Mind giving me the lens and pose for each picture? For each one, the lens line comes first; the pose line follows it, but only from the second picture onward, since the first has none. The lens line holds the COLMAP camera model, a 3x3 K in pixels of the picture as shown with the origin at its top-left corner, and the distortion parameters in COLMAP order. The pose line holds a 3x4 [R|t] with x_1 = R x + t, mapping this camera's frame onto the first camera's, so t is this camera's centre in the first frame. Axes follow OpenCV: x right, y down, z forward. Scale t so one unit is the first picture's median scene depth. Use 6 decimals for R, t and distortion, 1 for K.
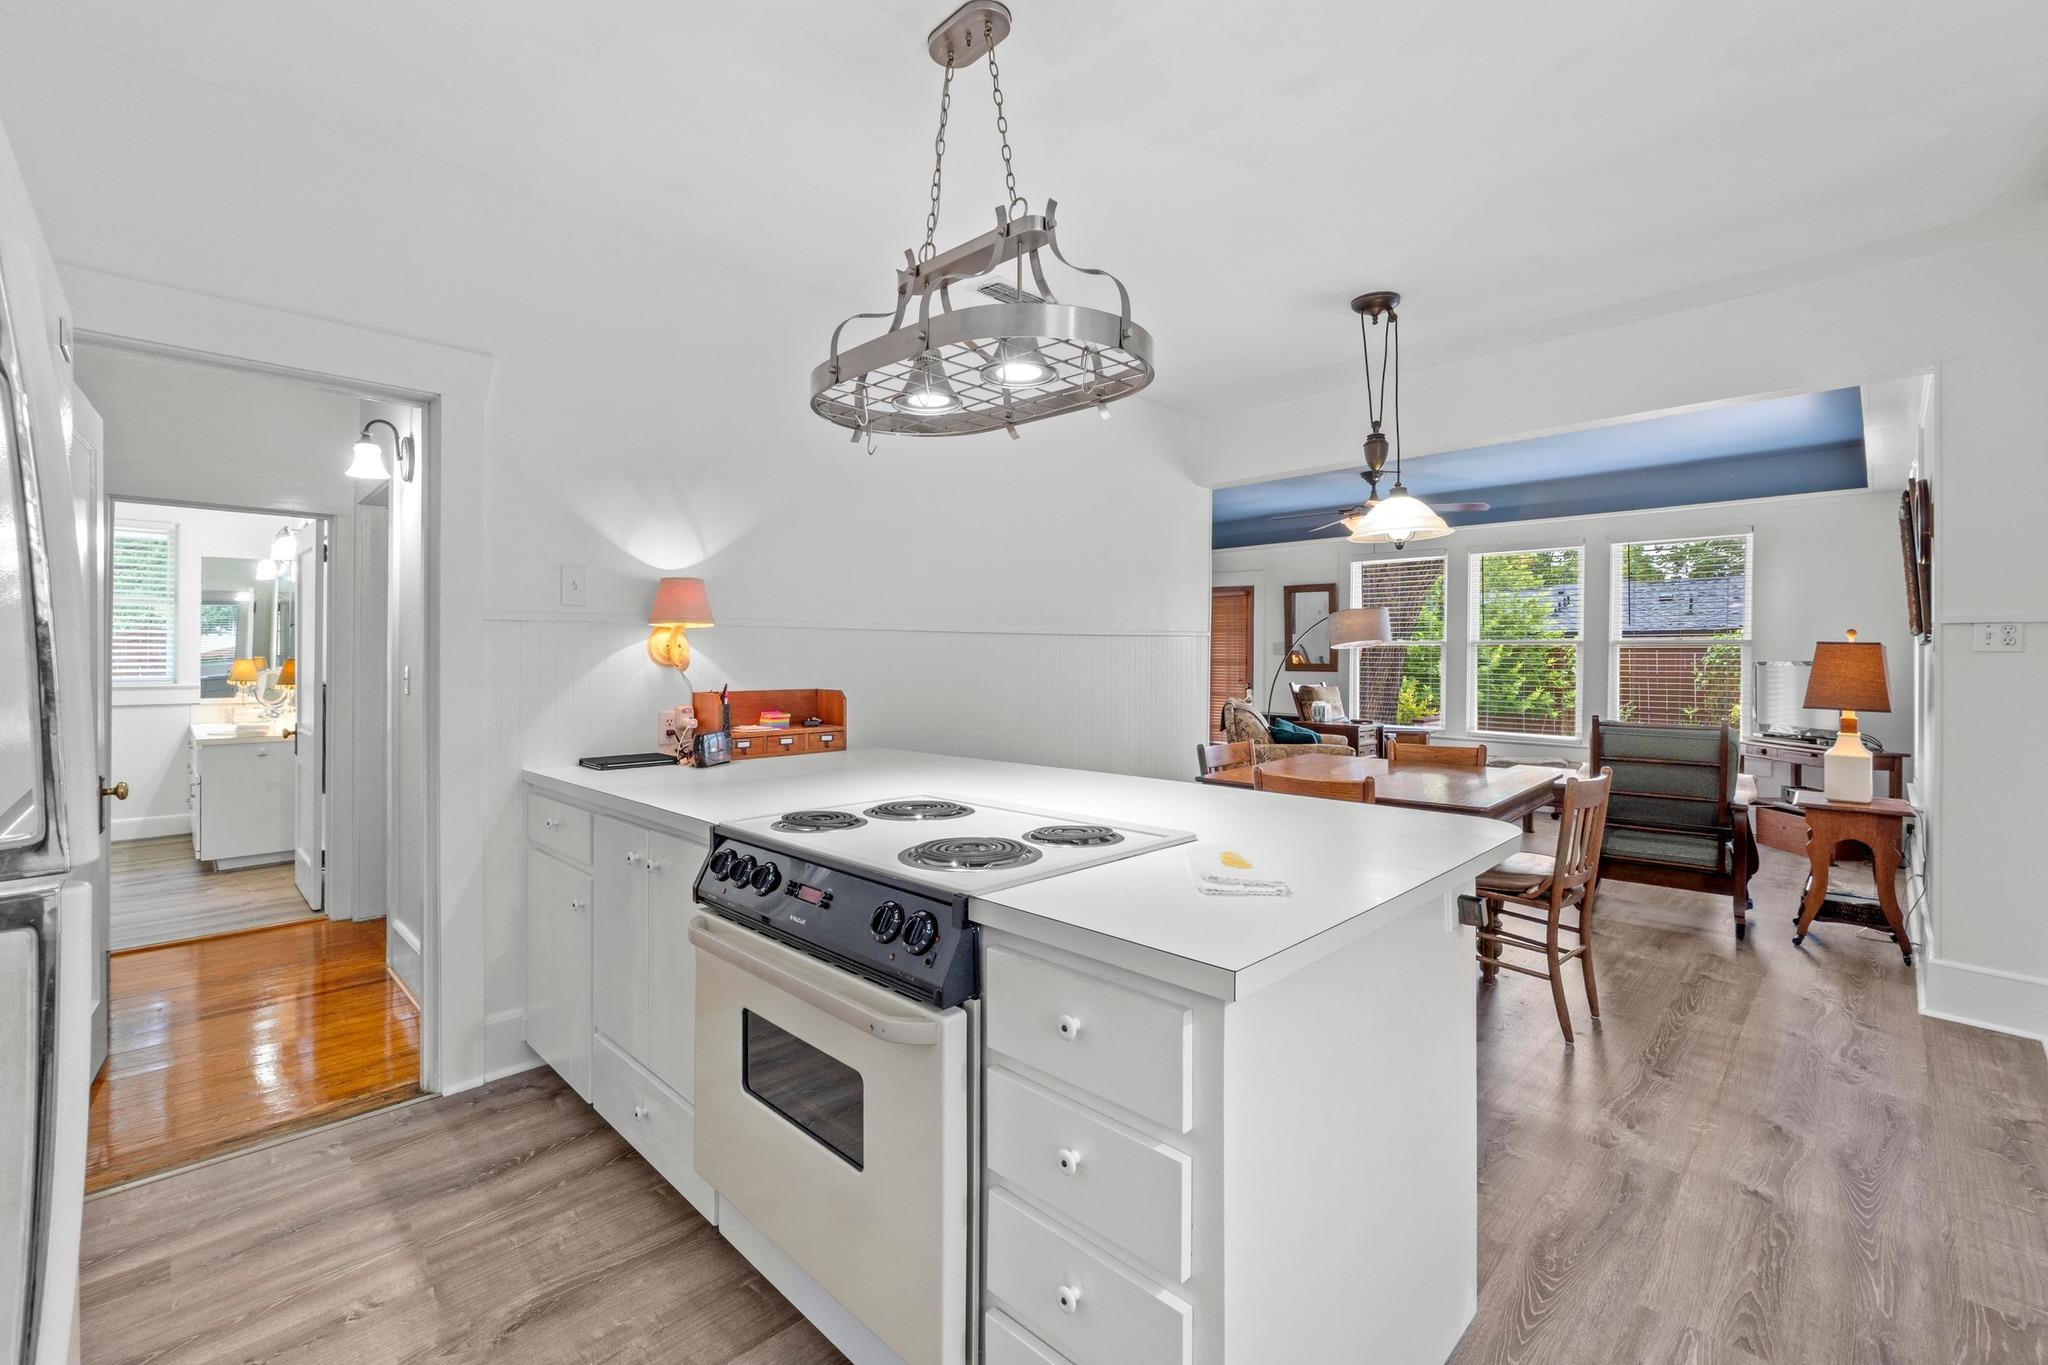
lens RADIAL K [[879.0, 0, 1011.1], [0, 879.0, 651.1], [0, 0, 1]] dist [-0.007485, 0.000080]
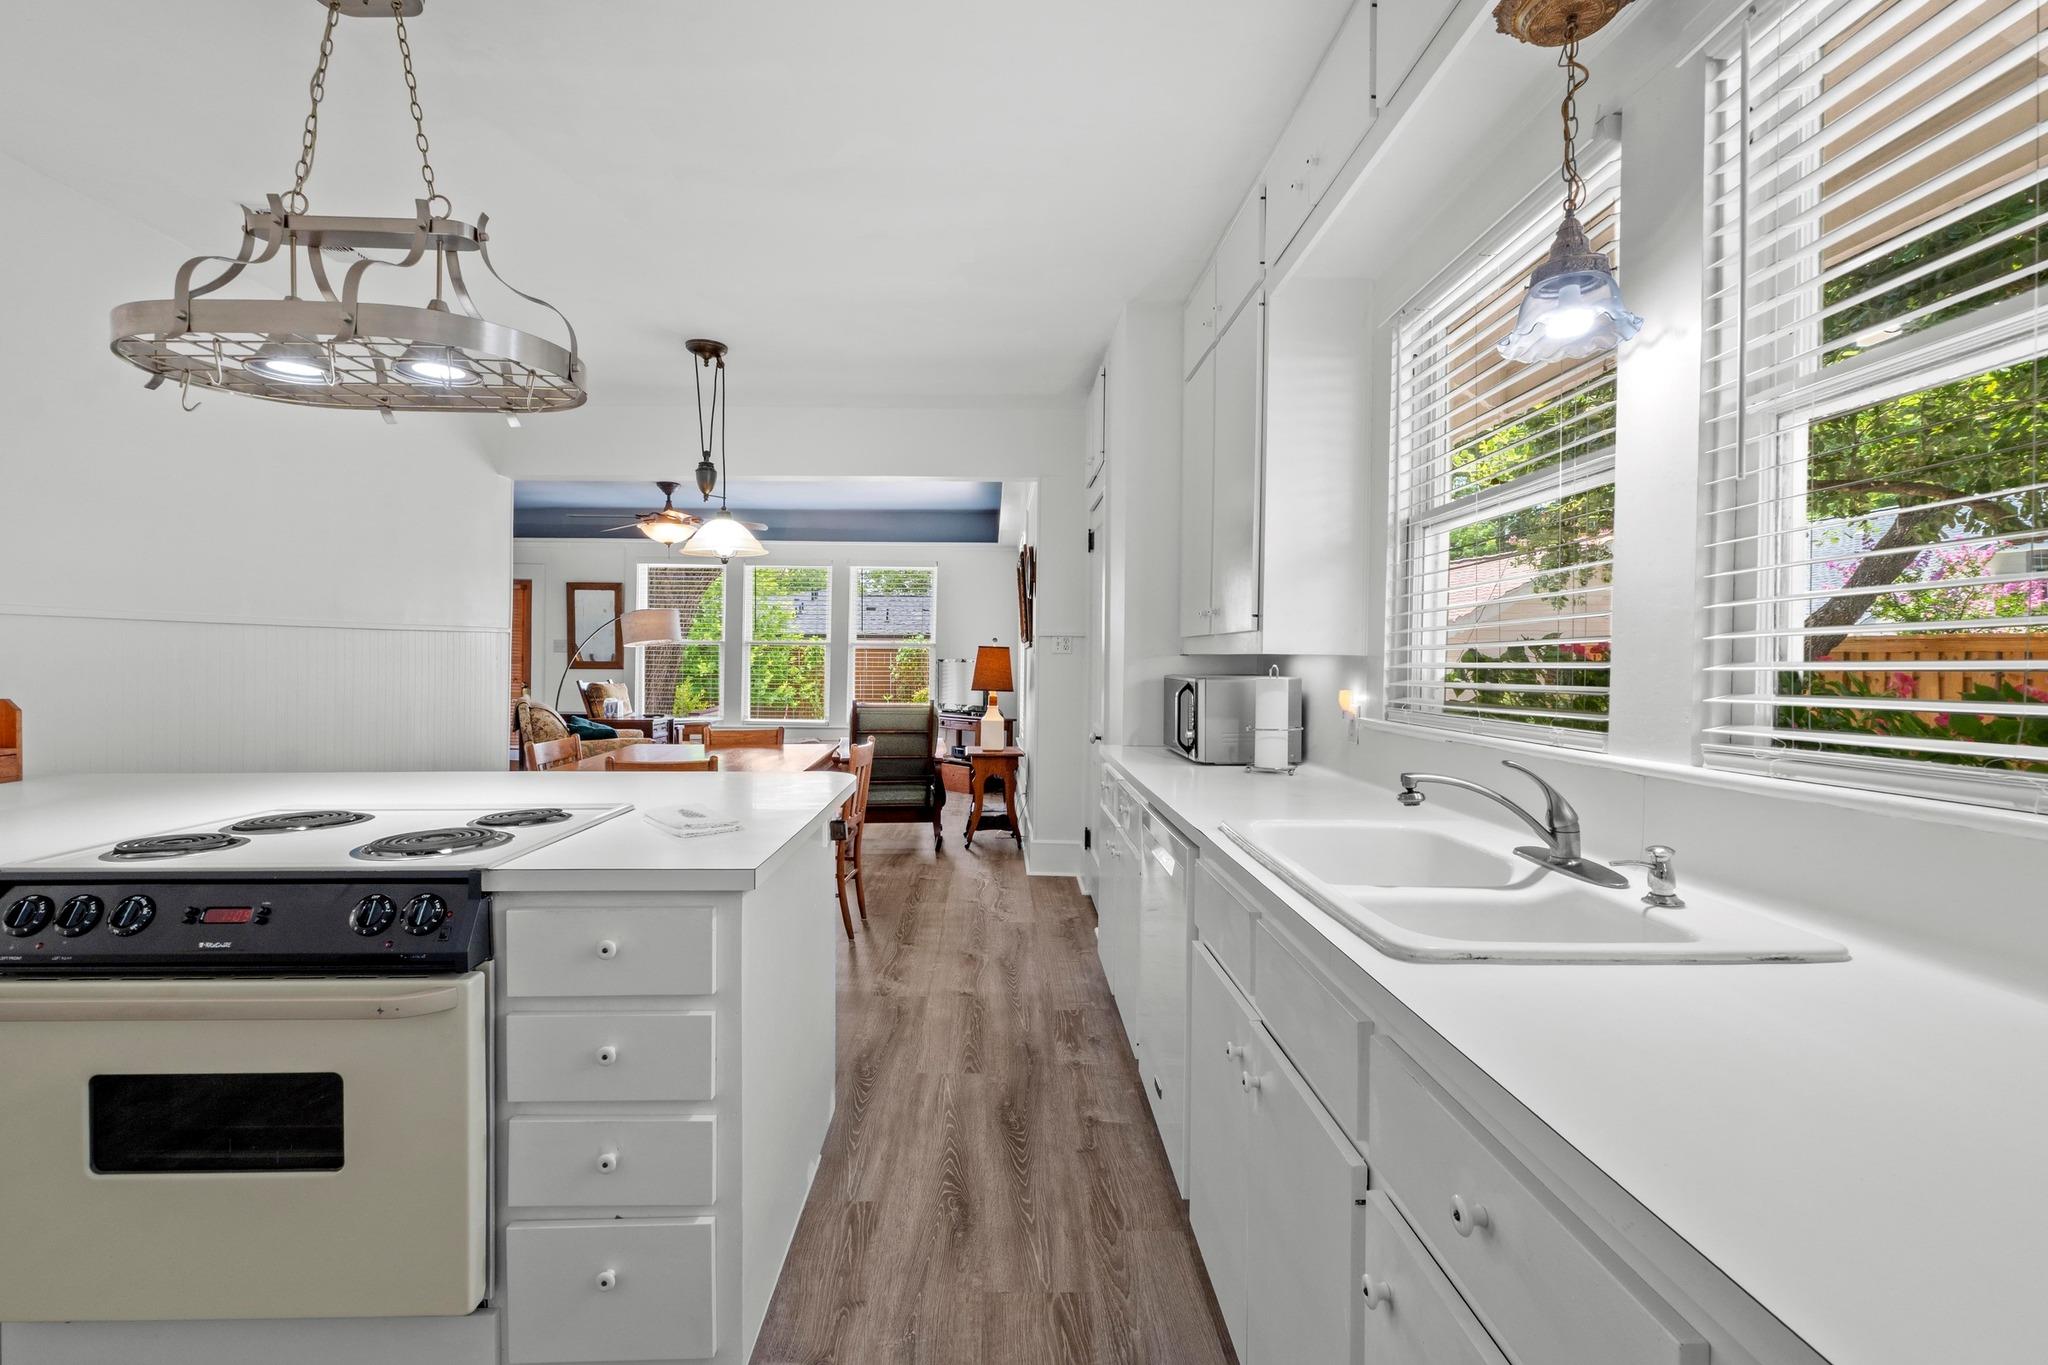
lens RADIAL K [[868.0, 0, 1018.2], [0, 868.0, 671.3], [0, 0, 1]] dist [-0.010611, -0.000400]
pose [[0.685180, -0.010235, 0.728302, -0.146129], [-0.008542, 0.999720, 0.022085, -0.000791], [-0.728324, -0.021354, 0.684901, -0.092409]]
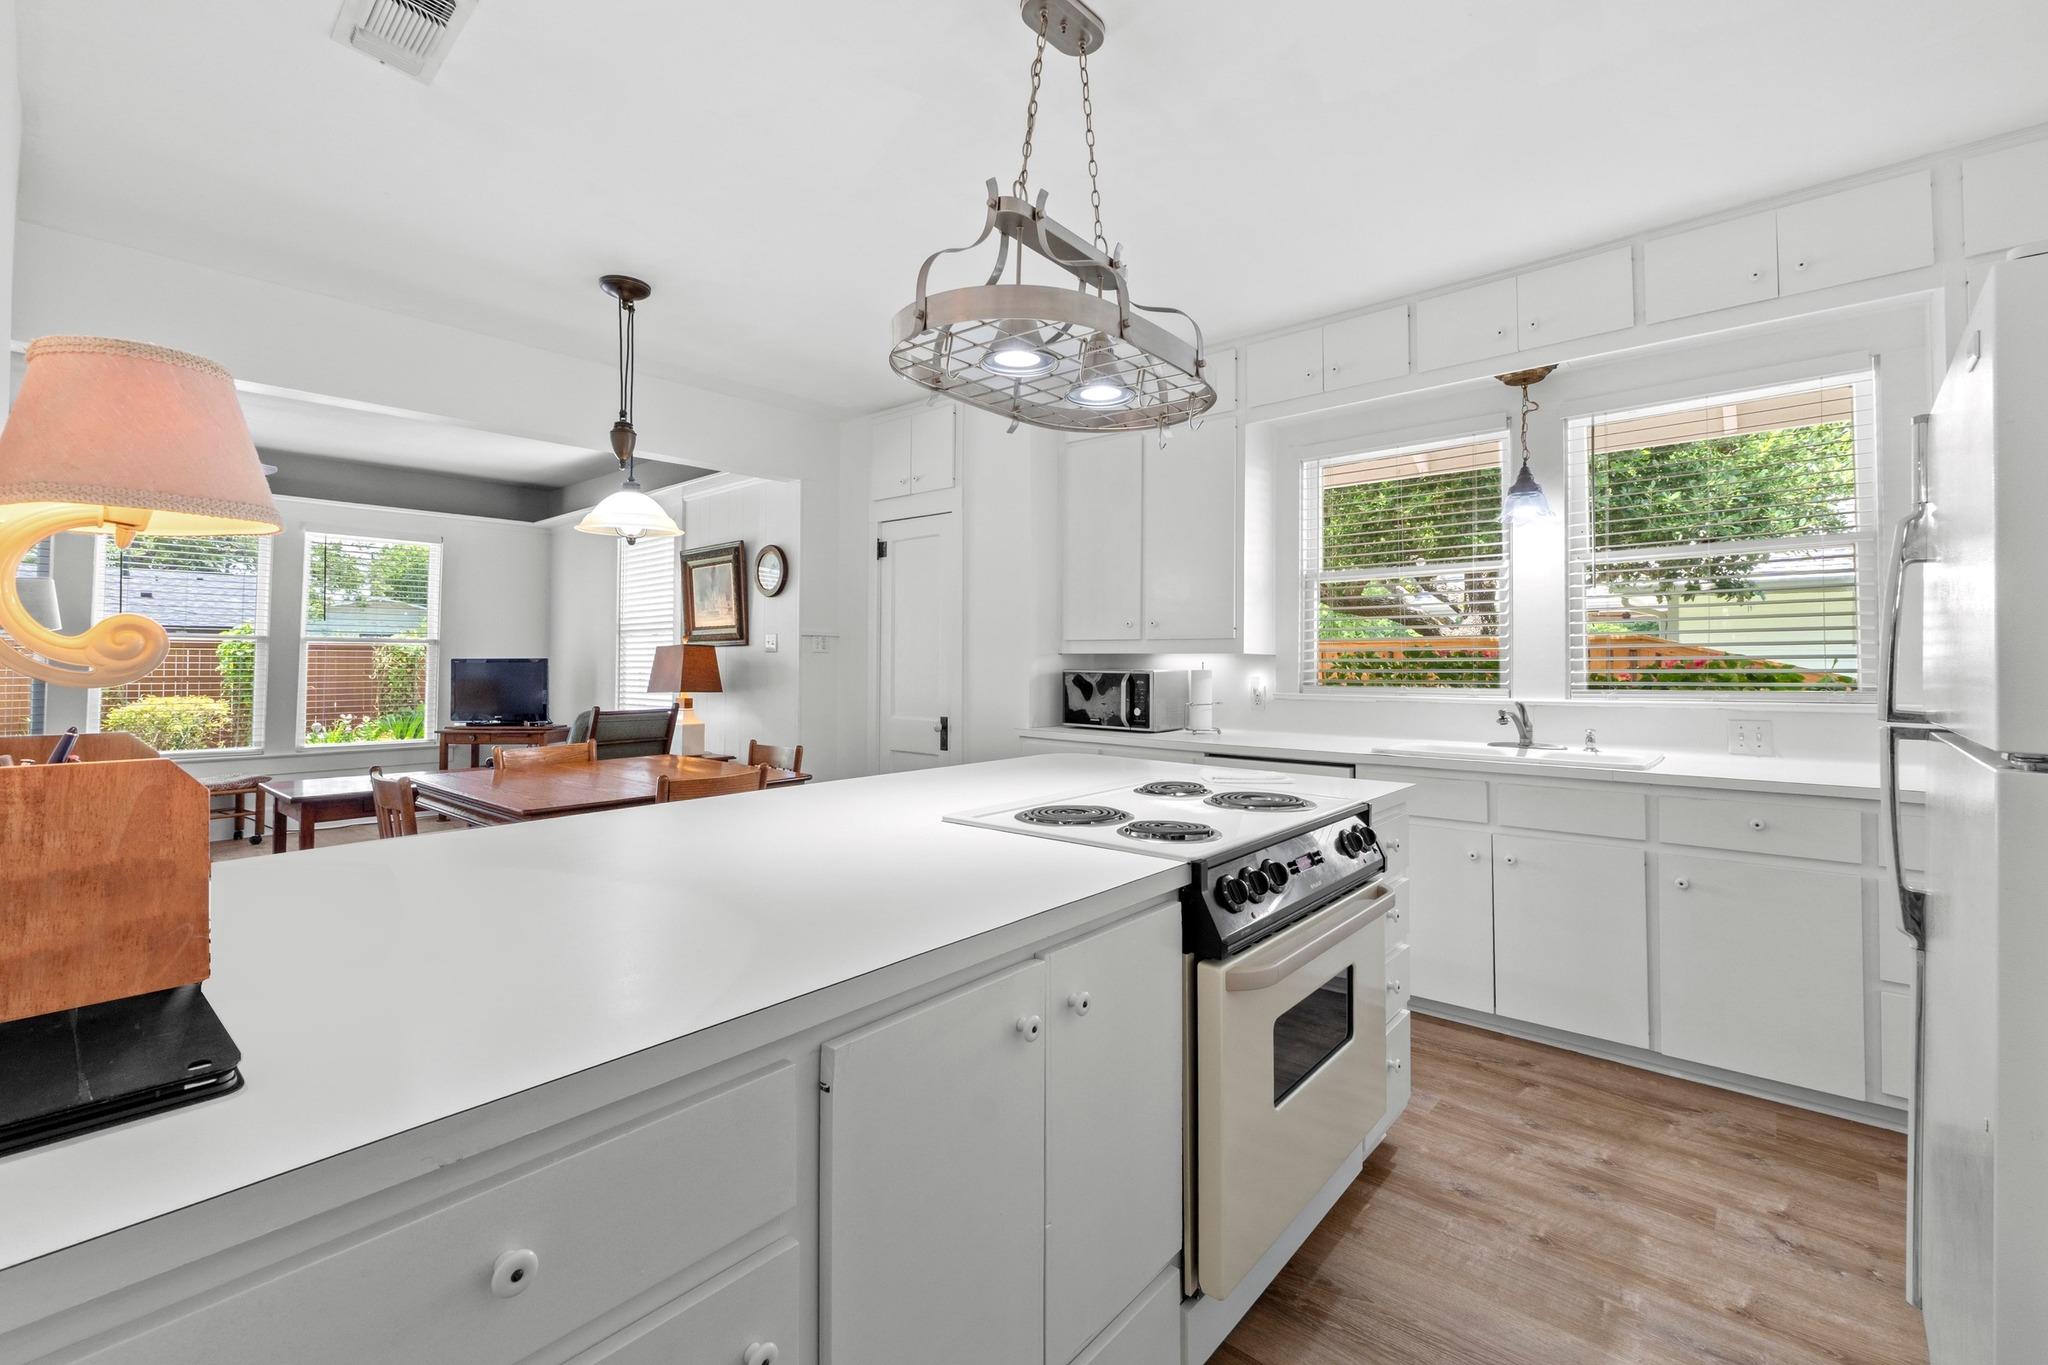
lens RADIAL K [[868.0, 0, 1018.2], [0, 868.0, 671.3], [0, 0, 1]] dist [-0.010611, -0.000400]
pose [[-0.066728, -0.015851, 0.997645, -0.608647], [-0.008467, 0.999847, 0.015319, 0.008582], [-0.997735, -0.007425, -0.066852, 0.672504]]
